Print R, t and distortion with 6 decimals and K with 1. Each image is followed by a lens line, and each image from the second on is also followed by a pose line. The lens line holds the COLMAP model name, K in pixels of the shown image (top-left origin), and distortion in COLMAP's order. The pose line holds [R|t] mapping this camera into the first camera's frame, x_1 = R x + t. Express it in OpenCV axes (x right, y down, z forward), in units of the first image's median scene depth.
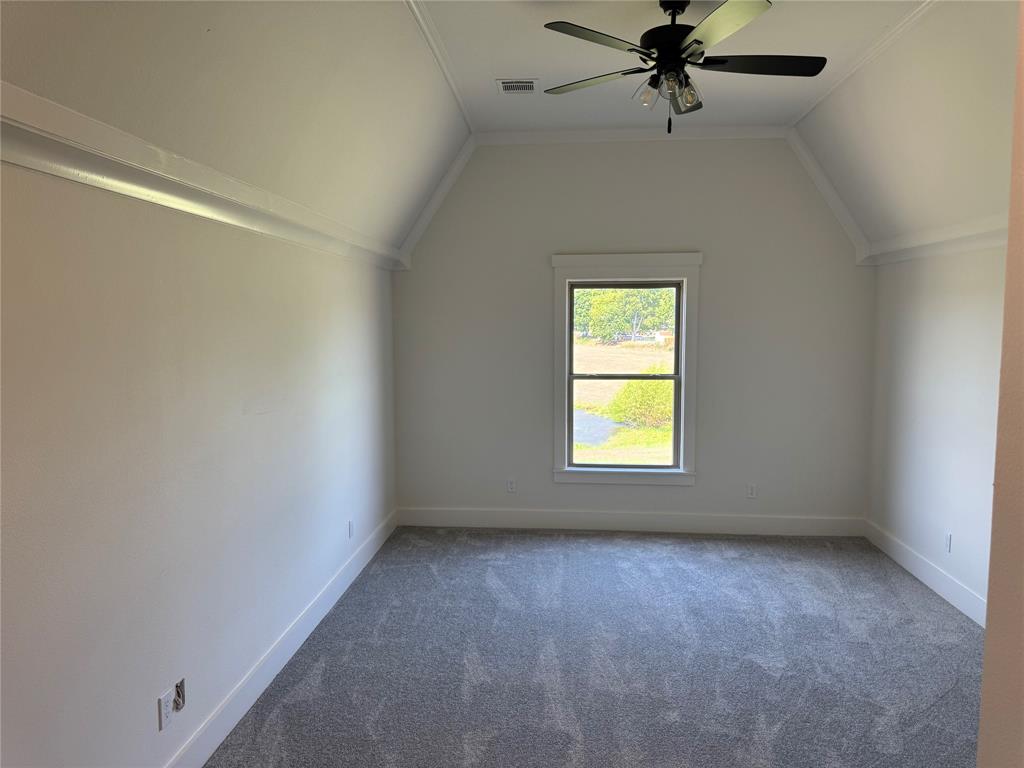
lens RADIAL K [[713.5, 0, 512.0], [0, 713.5, 384.0], [0, 0, 1]] dist [0.086312, -0.117744]
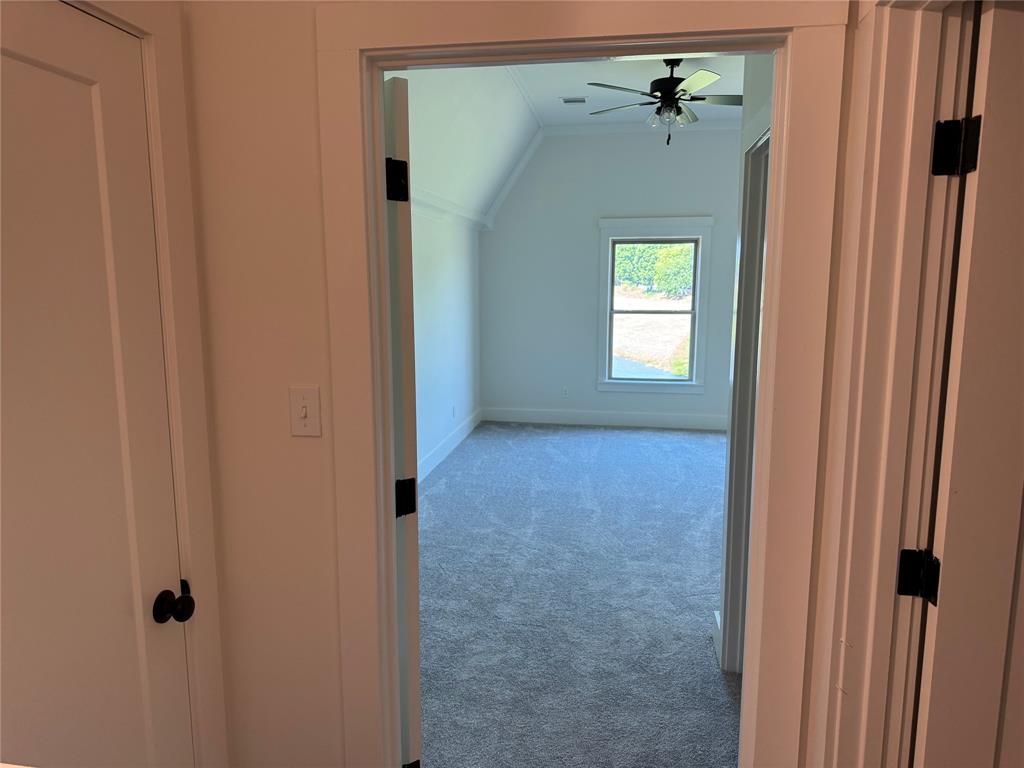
lens RADIAL K [[716.2, 0, 504.3], [0, 716.2, 388.2], [0, 0, 1]] dist [0.098562, -0.116737]
pose [[0.995203, 0.018275, -0.096107, 0.015015], [-0.011698, 0.997578, 0.068560, 0.044486], [0.097127, -0.067107, 0.993007, -0.375077]]
